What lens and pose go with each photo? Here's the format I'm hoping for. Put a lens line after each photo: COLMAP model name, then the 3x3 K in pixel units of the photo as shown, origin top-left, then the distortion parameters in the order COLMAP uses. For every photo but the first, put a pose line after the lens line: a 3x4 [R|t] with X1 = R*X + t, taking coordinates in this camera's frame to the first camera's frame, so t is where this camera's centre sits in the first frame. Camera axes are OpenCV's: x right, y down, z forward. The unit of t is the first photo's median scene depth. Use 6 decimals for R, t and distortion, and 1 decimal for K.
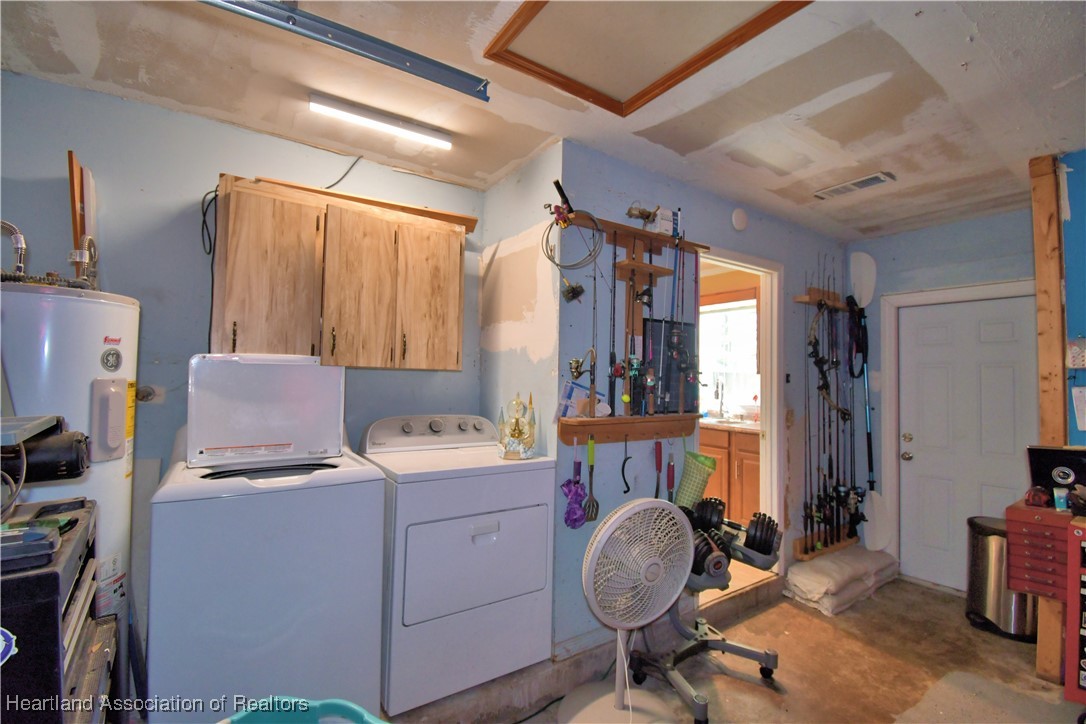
lens RADIAL K [[474.9, 0, 540.9], [0, 474.9, 360.6], [0, 0, 1]] dist [0.023801, -0.026488]
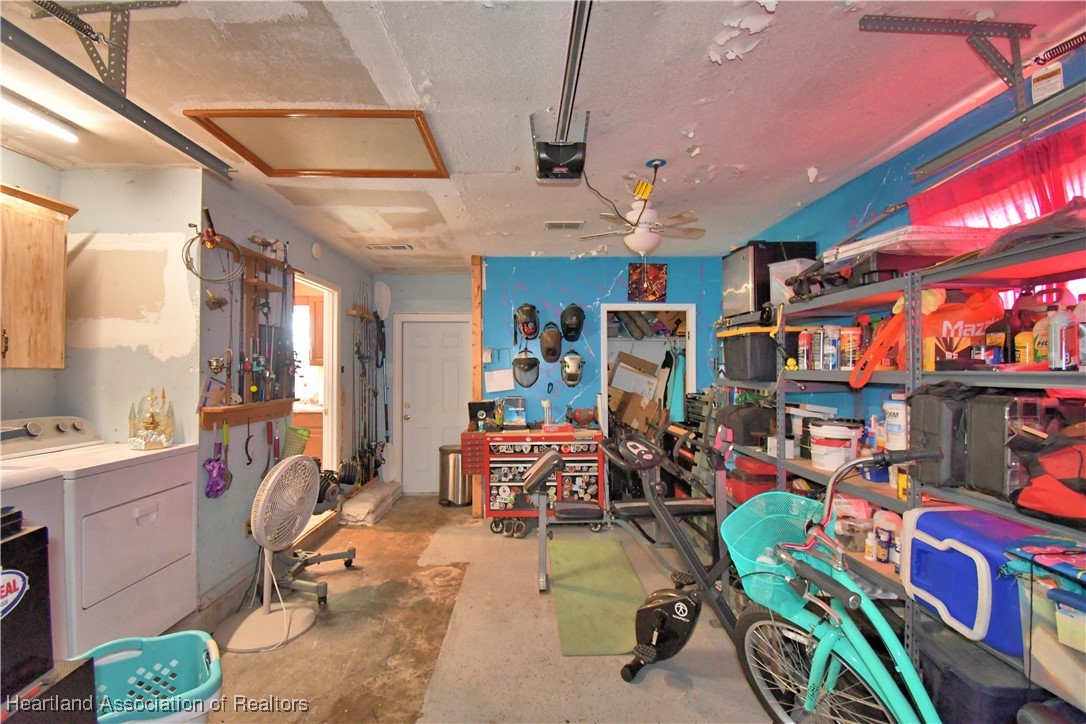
lens RADIAL K [[474.9, 0, 540.9], [0, 474.9, 360.6], [0, 0, 1]] dist [0.023801, -0.026488]
pose [[0.539378, -0.003261, 0.842057, -0.459301], [-0.017868, 0.999723, 0.015317, -0.027232], [-0.841874, -0.023308, 0.539170, -0.312637]]
